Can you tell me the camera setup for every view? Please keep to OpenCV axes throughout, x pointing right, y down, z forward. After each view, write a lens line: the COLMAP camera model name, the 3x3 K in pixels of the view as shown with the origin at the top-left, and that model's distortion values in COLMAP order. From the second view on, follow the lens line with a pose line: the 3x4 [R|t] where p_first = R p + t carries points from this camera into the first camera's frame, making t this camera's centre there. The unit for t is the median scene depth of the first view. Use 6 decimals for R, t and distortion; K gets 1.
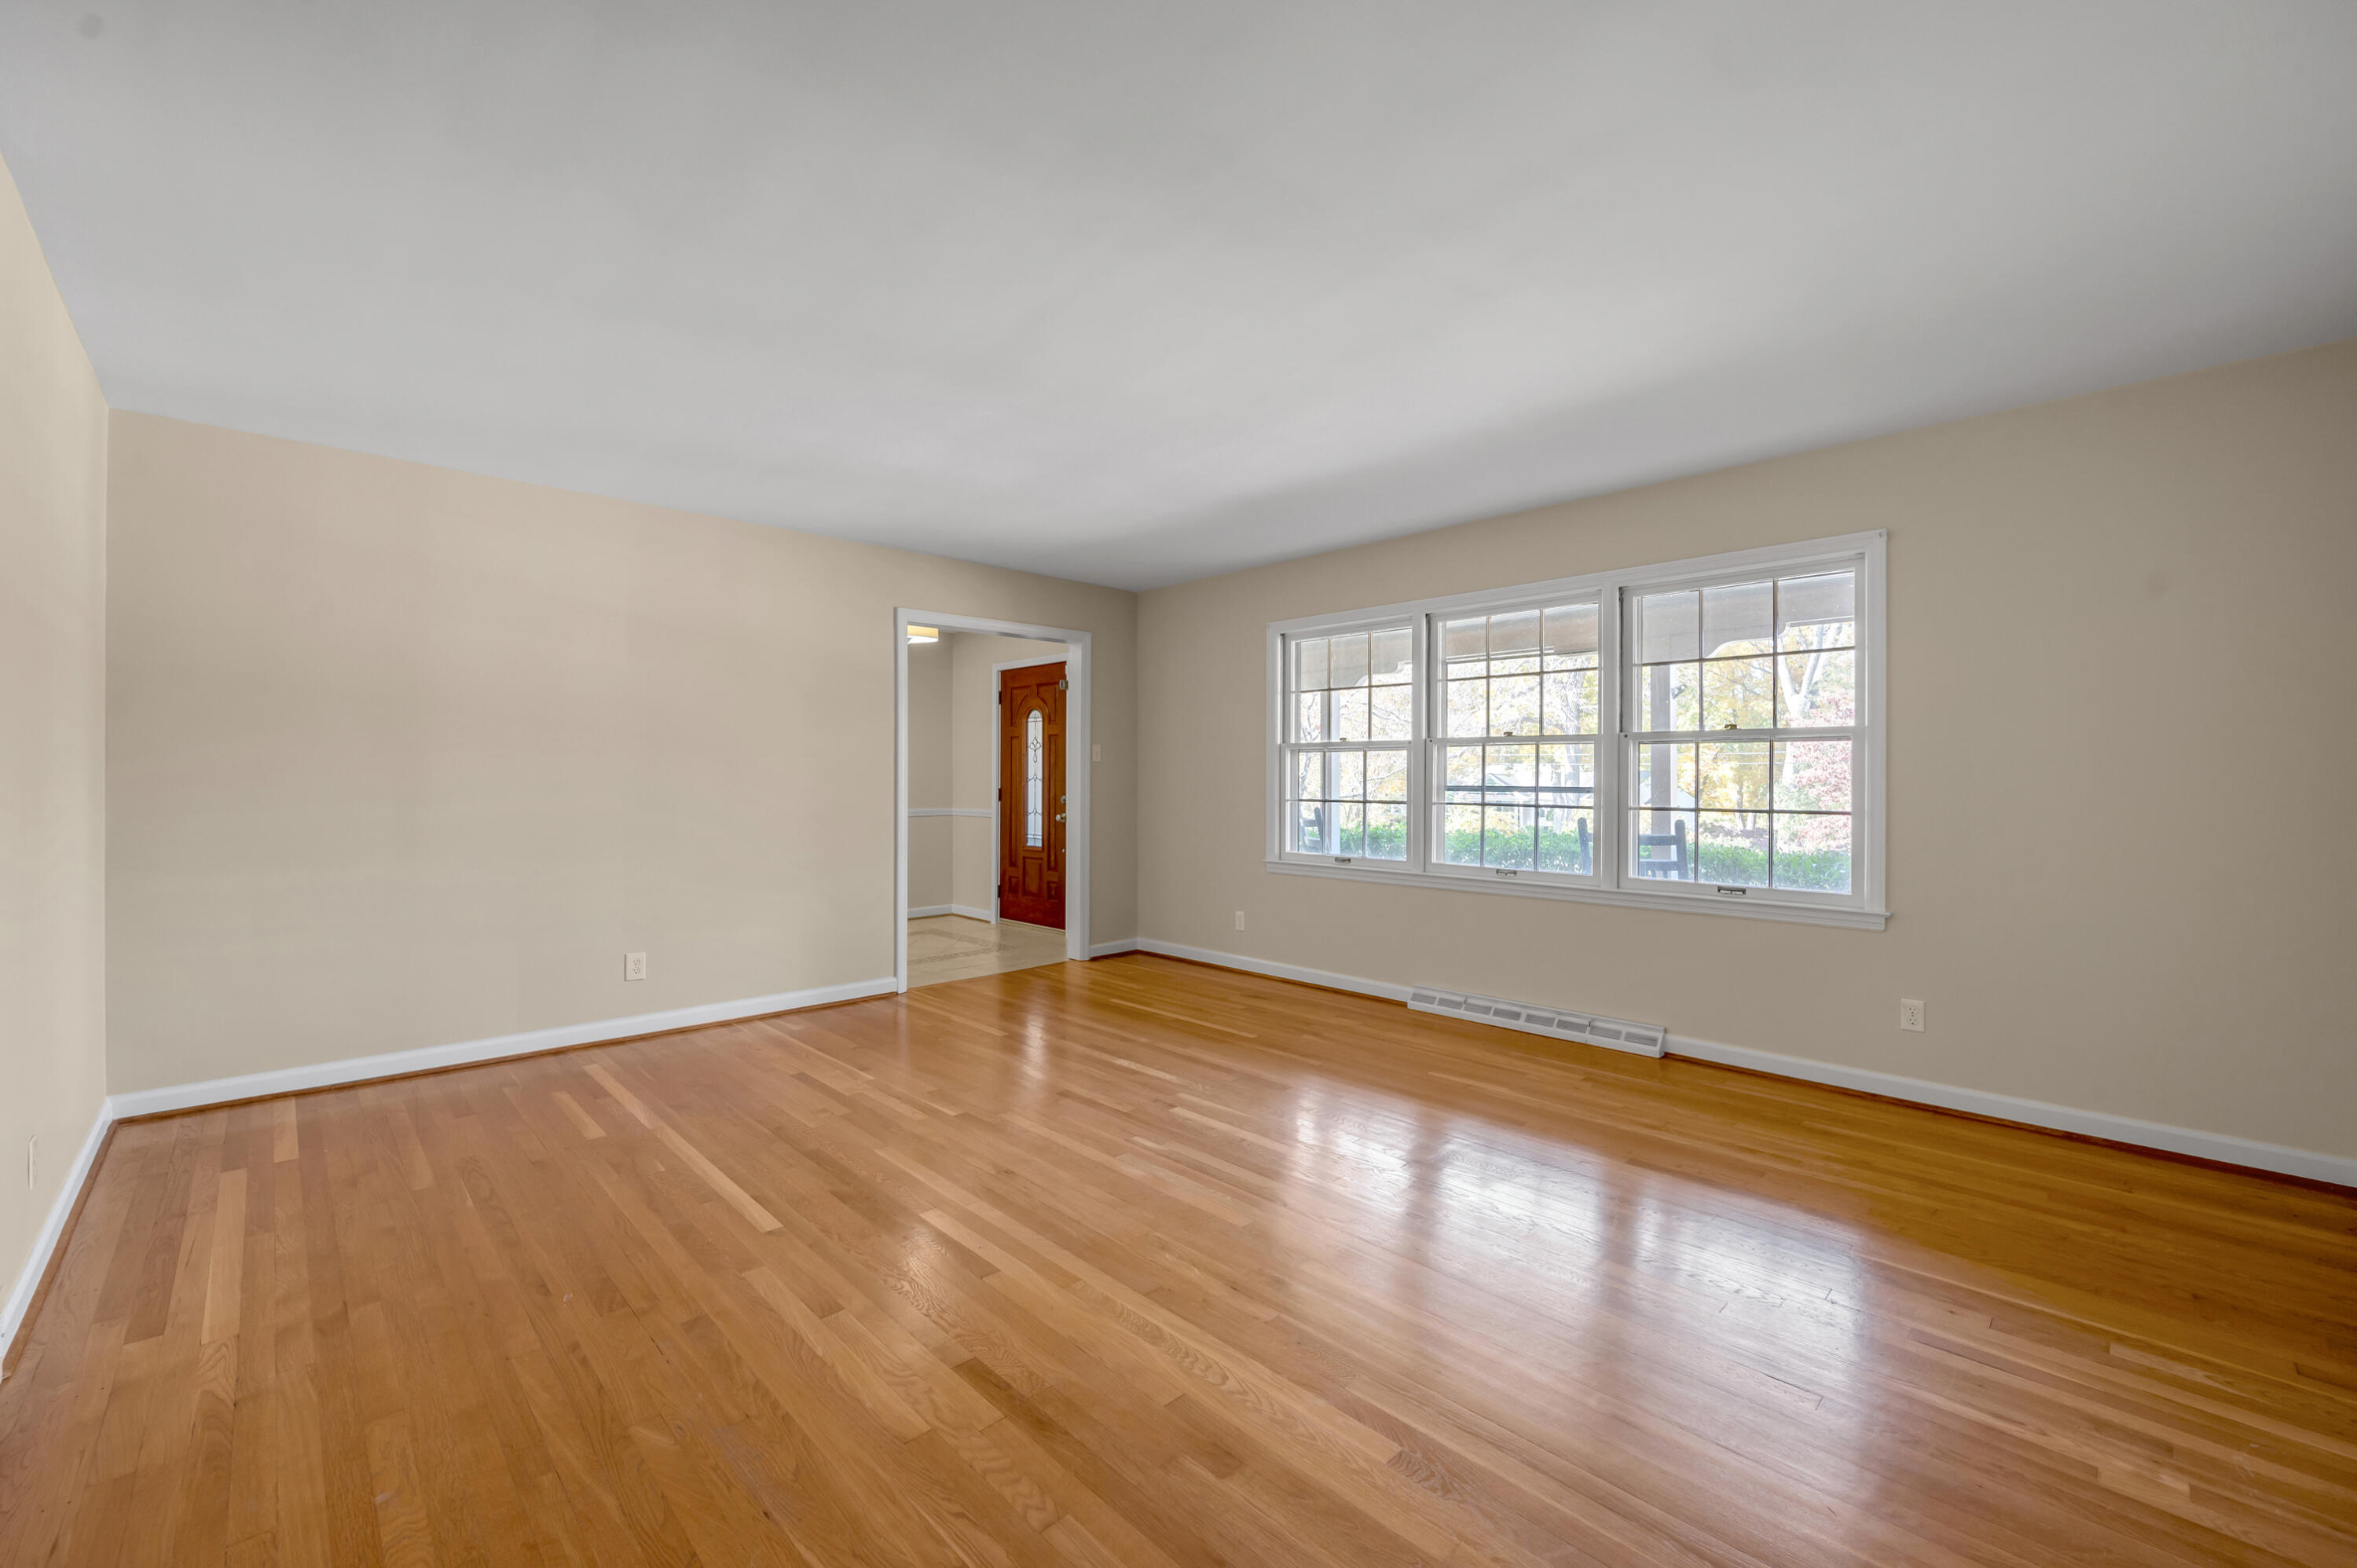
lens RADIAL K [[948.2, 0, 1173.4], [0, 948.2, 773.4], [0, 0, 1]] dist [-0.010758, -0.000057]
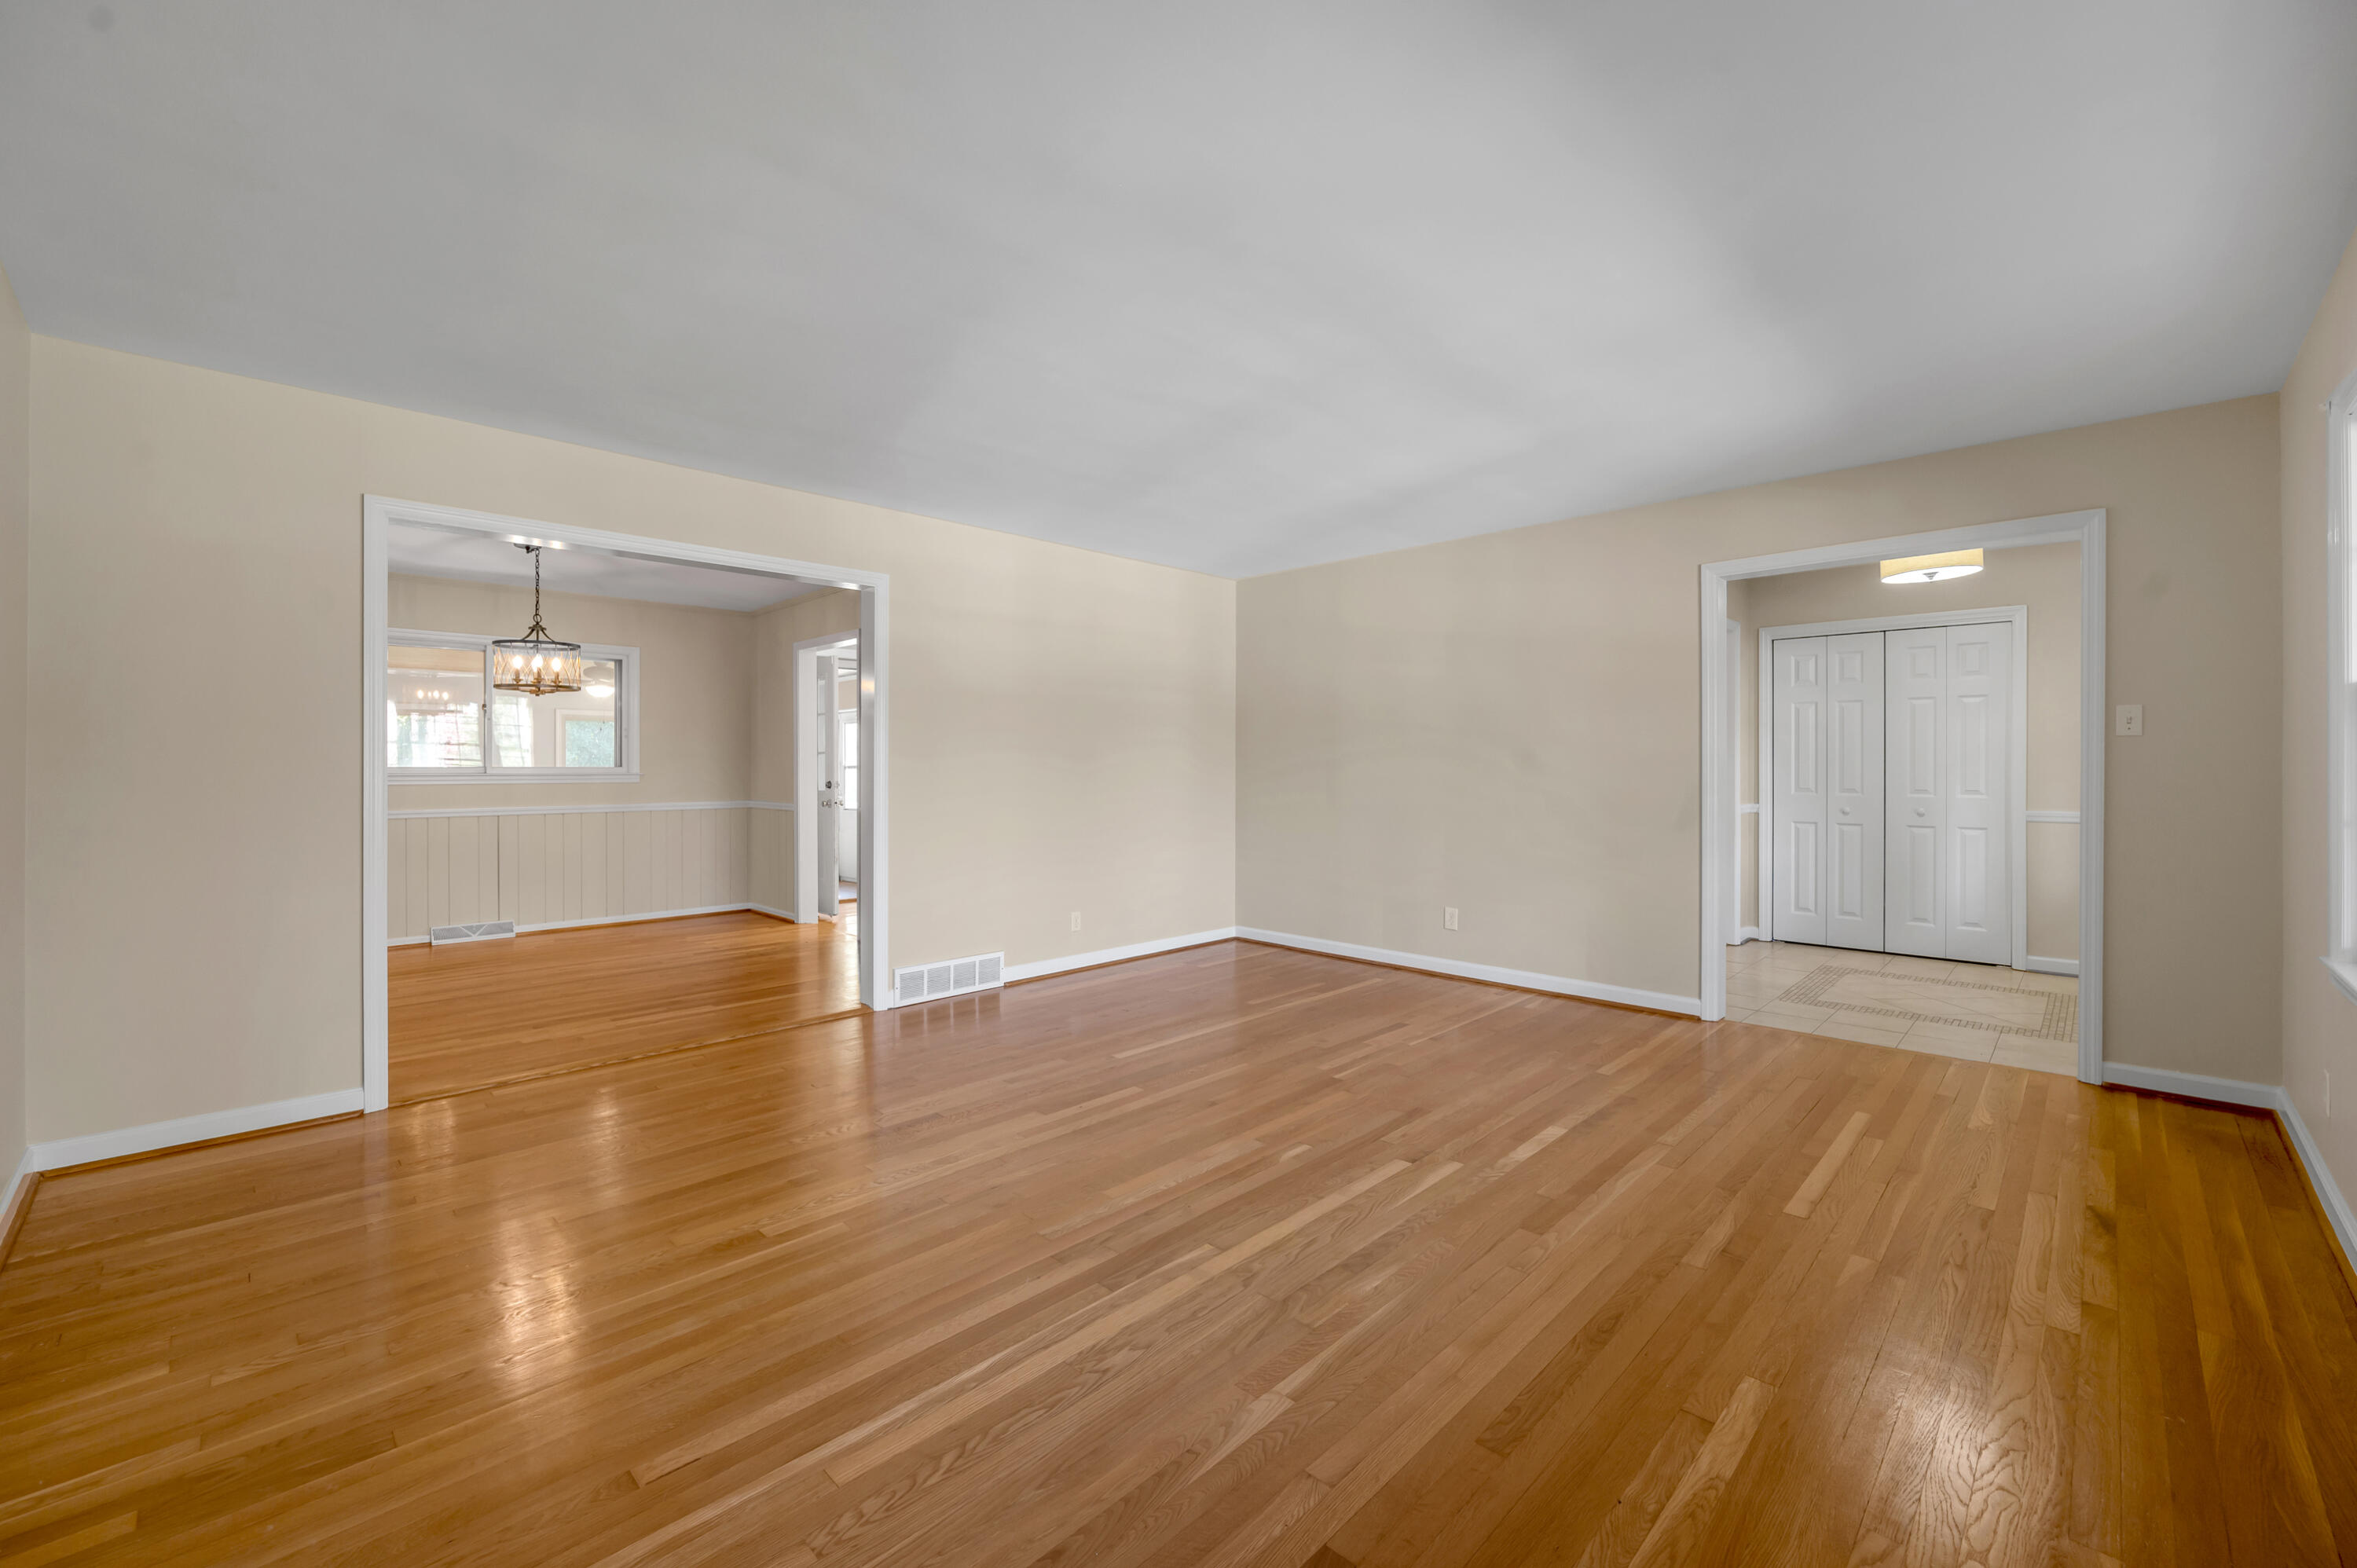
lens RADIAL K [[948.2, 0, 1173.4], [0, 948.2, 773.4], [0, 0, 1]] dist [-0.010758, -0.000057]
pose [[0.031505, 0.013645, -0.999410, 0.381413], [0.005103, 0.999892, 0.013812, -0.001742], [0.999491, -0.005535, 0.031432, 0.354266]]
